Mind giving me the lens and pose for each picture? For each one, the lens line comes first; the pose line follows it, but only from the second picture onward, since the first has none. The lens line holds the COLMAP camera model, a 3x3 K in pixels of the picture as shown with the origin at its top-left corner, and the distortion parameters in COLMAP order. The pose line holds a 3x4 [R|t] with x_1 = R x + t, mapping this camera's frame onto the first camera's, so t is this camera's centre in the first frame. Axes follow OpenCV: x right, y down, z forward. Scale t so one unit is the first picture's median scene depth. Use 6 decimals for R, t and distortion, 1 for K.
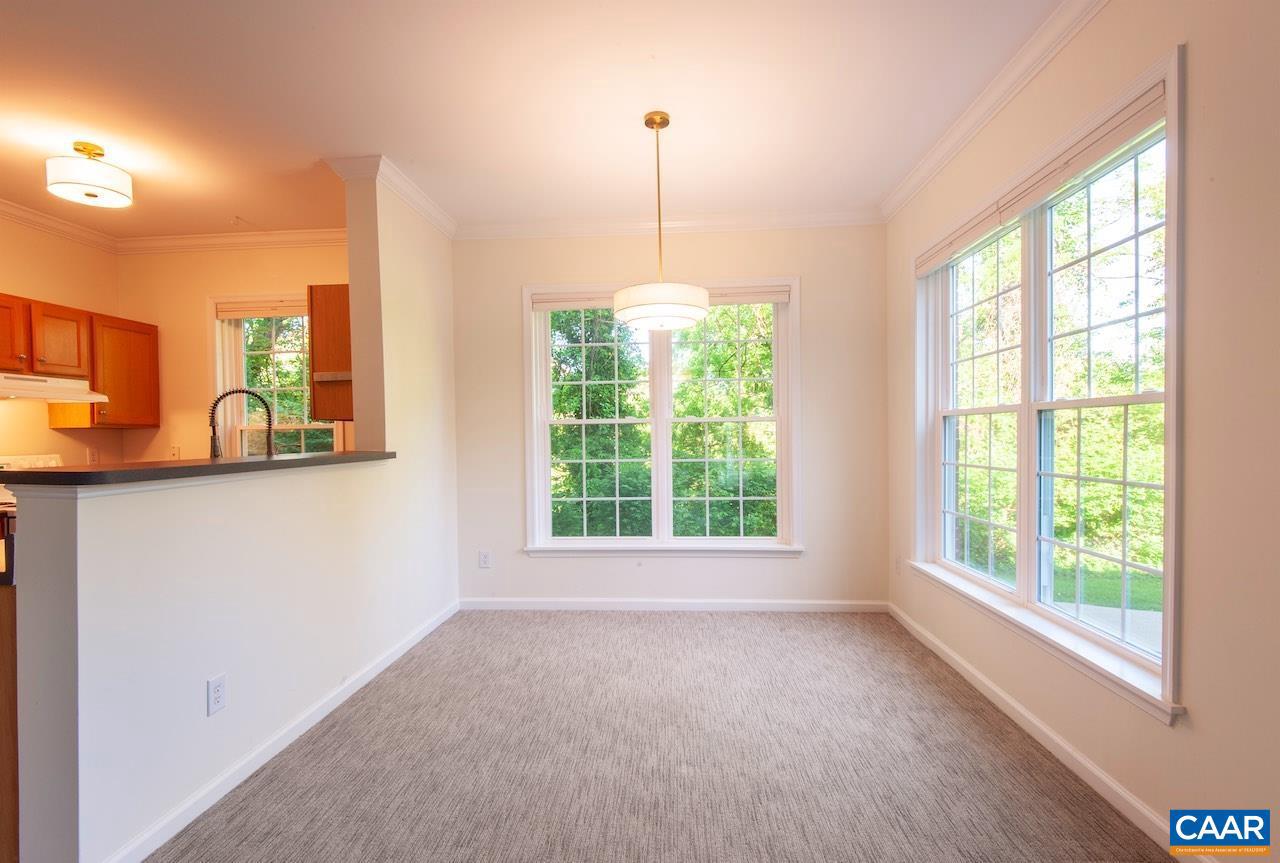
lens RADIAL K [[590.3, 0, 639.5], [0, 590.3, 444.2], [0, 0, 1]] dist [-0.000046, -0.004279]
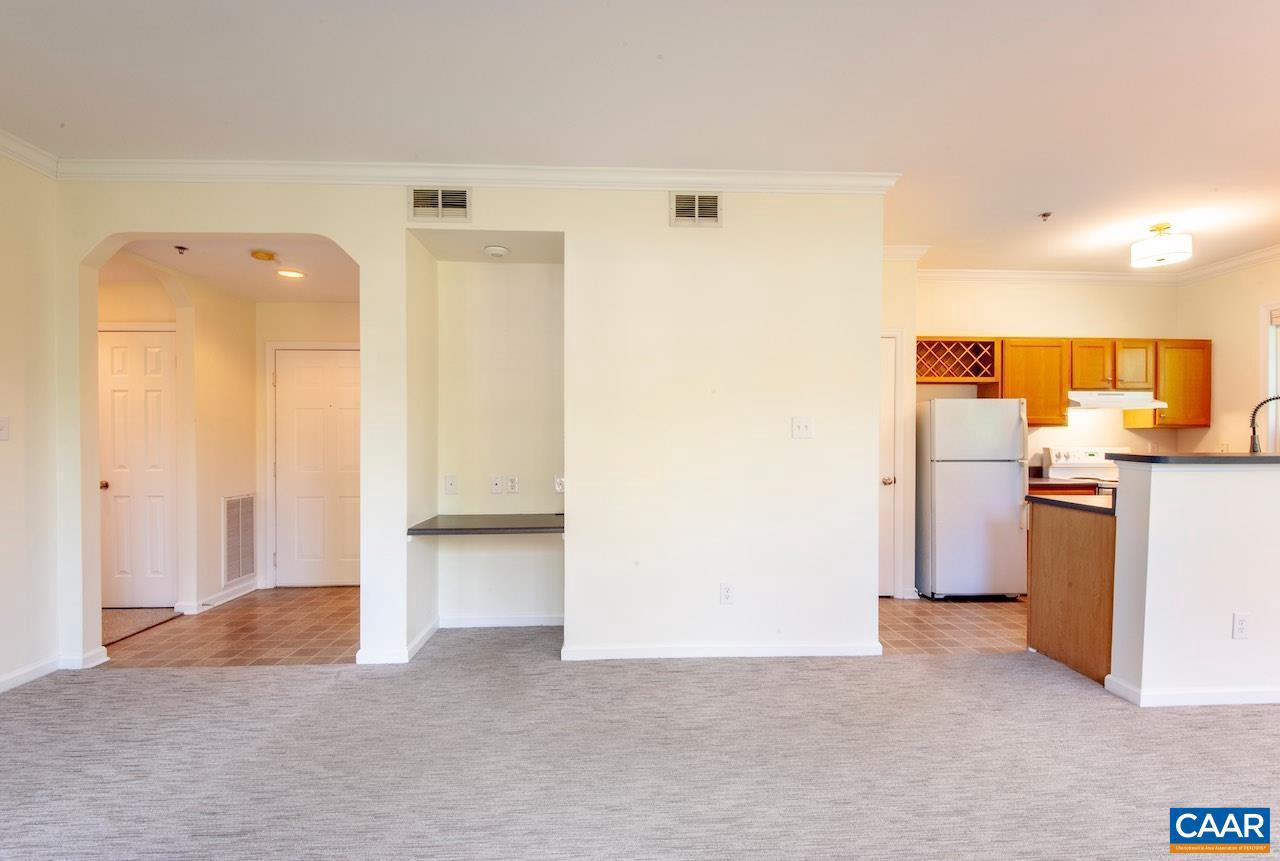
lens RADIAL K [[590.3, 0, 639.5], [0, 590.3, 443.2], [0, 0, 1]] dist [-0.000046, -0.004279]
pose [[0.111294, 0.024481, -0.993486, 0.266466], [-0.020605, 0.999538, 0.022322, 0.000962], [0.993574, 0.017986, 0.111747, -0.309164]]
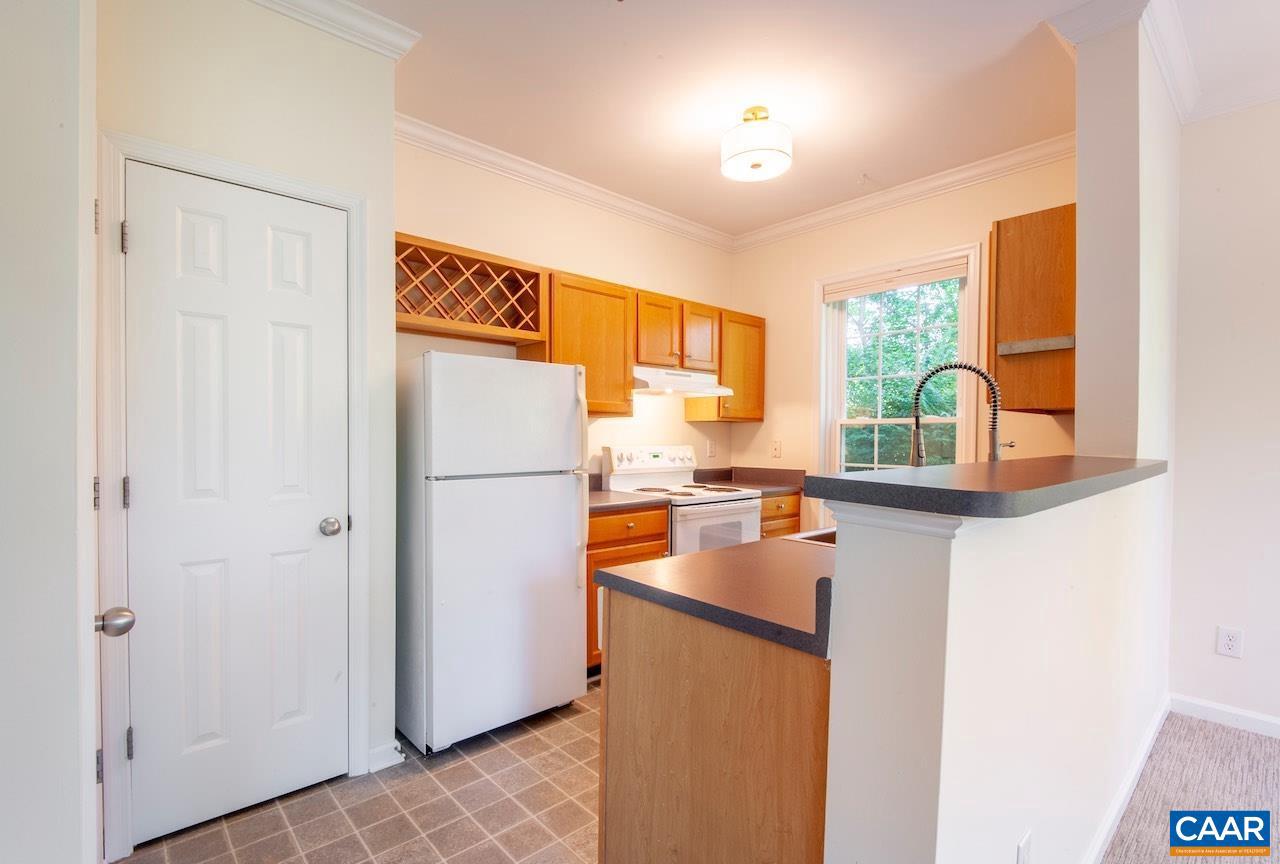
lens RADIAL K [[590.3, 0, 639.5], [0, 590.3, 444.7], [0, 0, 1]] dist [-0.000046, -0.004279]
pose [[0.720069, 0.032324, -0.693149, -0.345768], [-0.030019, 0.999430, 0.015422, 0.002669], [0.693252, 0.009703, 0.720630, 0.177648]]
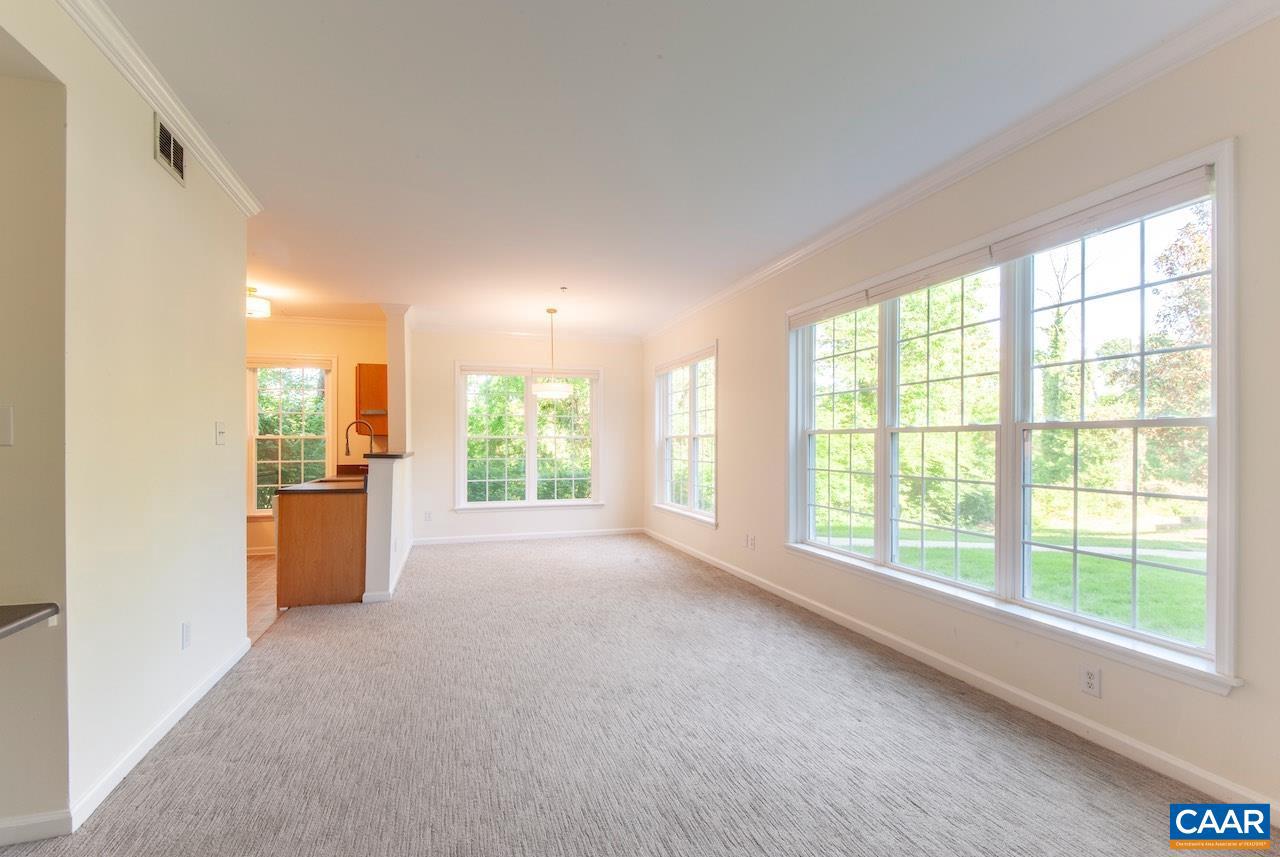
lens RADIAL K [[584.9, 0, 642.6], [0, 584.9, 443.8], [0, 0, 1]] dist [0.001400, -0.000455]
pose [[0.927683, 0.012399, 0.373163, -0.390410], [-0.003845, 0.999713, -0.023657, 0.026509], [-0.373349, 0.020512, 0.927464, -1.006808]]
